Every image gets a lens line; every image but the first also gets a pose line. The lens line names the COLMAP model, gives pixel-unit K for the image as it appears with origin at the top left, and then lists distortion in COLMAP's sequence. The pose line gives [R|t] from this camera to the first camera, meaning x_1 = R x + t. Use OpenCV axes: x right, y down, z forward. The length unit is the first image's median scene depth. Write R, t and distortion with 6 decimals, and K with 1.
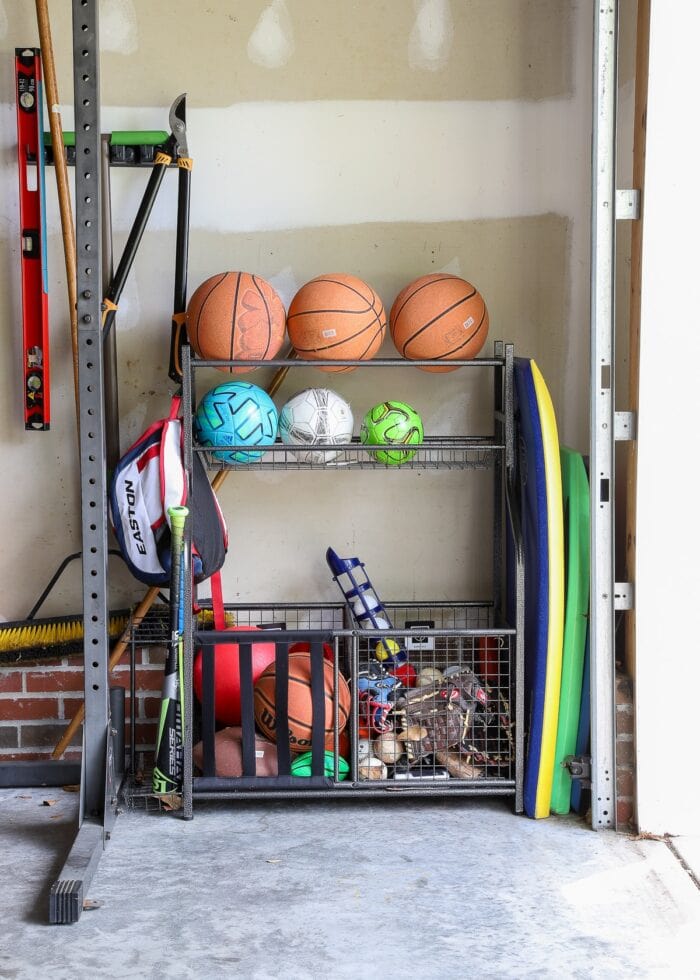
lens RADIAL K [[1745.2, 0, 332.4], [0, 1745.2, 474.9], [0, 0, 1]] dist [0.258885, 0.000000]
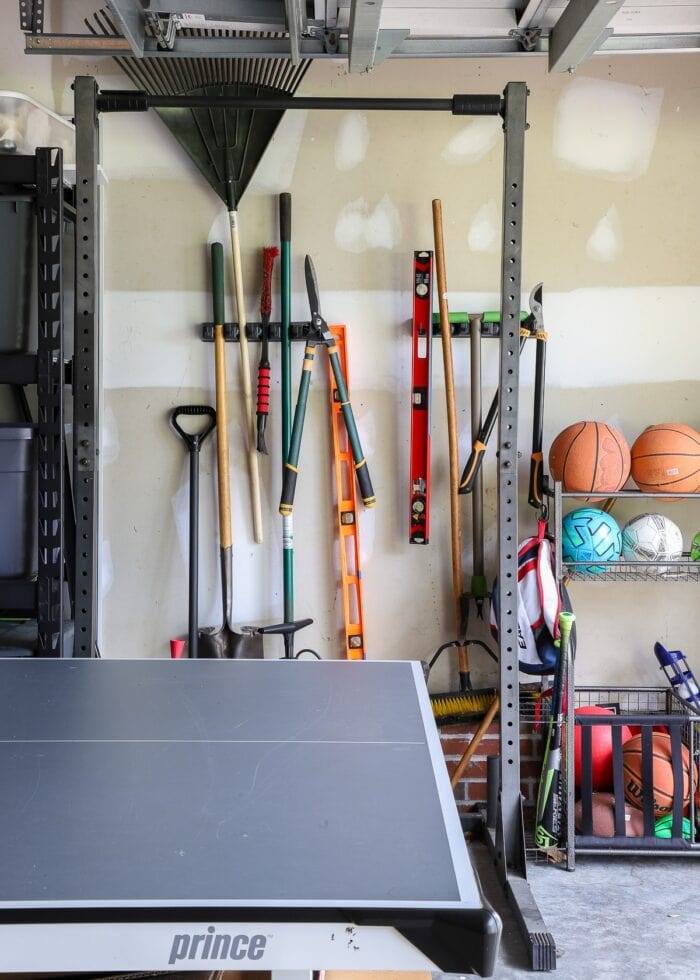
lens RADIAL K [[1371.9, 0, 345.0], [0, 1371.9, 436.8], [0, 0, 1]] dist [0.161709, 0.000000]
pose [[0.999866, 0.006359, -0.015103, -0.217138], [-0.007374, 0.997648, -0.068149, -0.036250], [0.014634, 0.068251, 0.997561, 0.009968]]
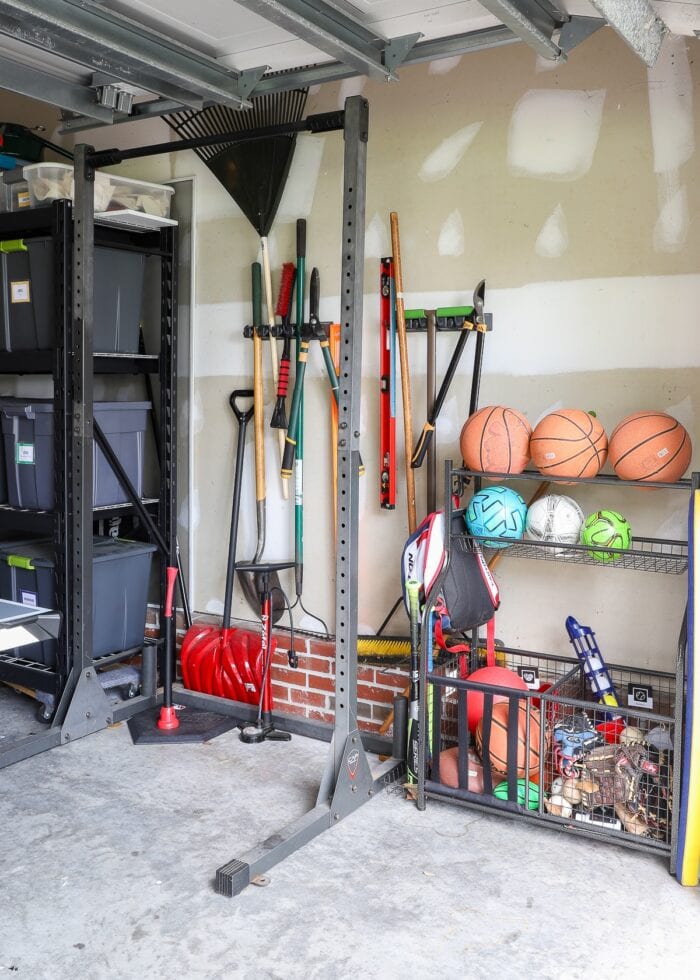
lens RADIAL K [[907.9, 0, 382.1], [0, 907.9, 439.5], [0, 0, 1]] dist [0.006807, 0.000000]
pose [[0.853800, 0.039829, -0.519076, 0.235656], [-0.061684, 0.997785, -0.024900, -0.067555], [0.516934, 0.053278, 0.854365, 0.357016]]
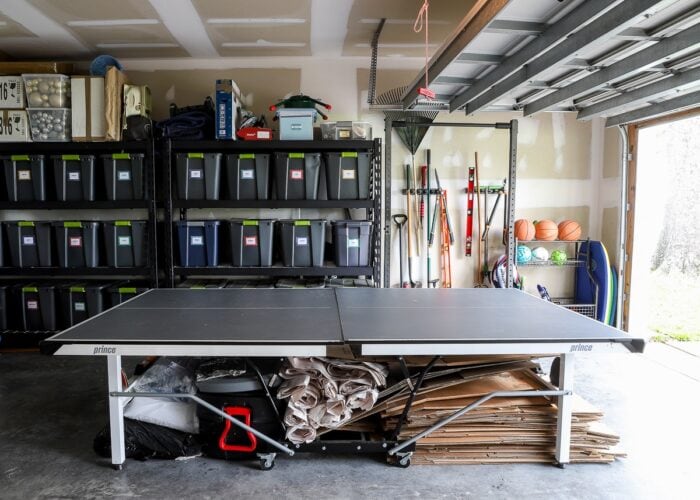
lens RADIAL K [[466.3, 0, 347.1], [0, 466.3, 244.9], [0, 0, 1]] dist [-0.035001, -0.002436]
pose [[0.999934, 0.006145, 0.009706, -0.491572], [-0.005961, 0.999804, -0.018853, -0.030953], [-0.009820, 0.018794, 0.999775, -0.111535]]
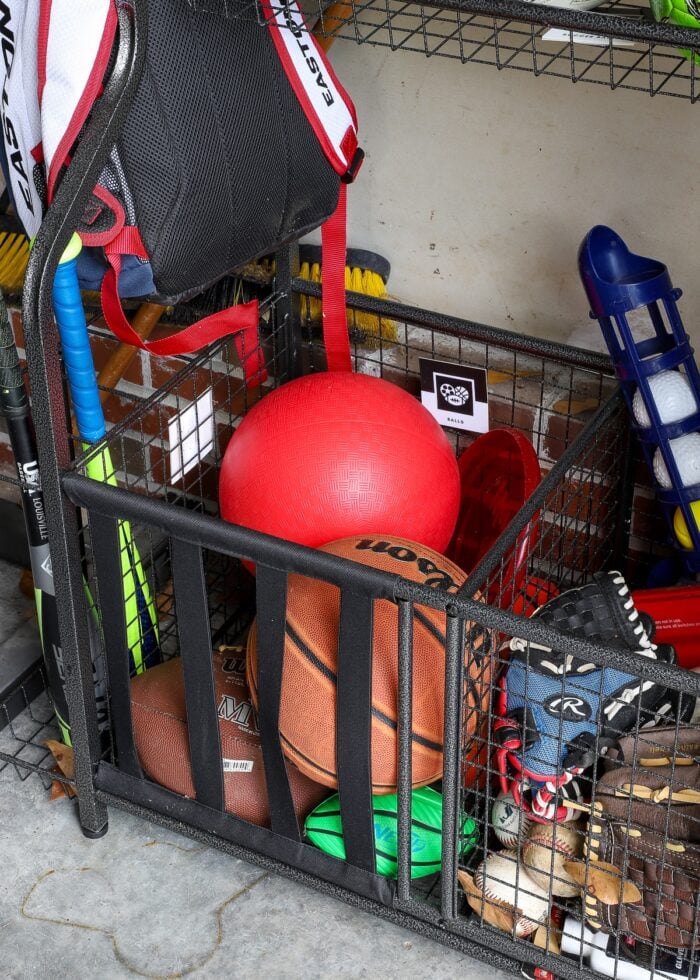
lens RADIAL K [[1745.2, 0, 307.8], [0, 1745.2, 469.3], [0, 0, 1]] dist [0.258885, 0.000000]
pose [[0.855776, 0.270764, -0.440835, 0.126283], [-0.030951, 0.877375, 0.478806, -0.090490], [0.516421, -0.396106, 0.759216, 0.705580]]
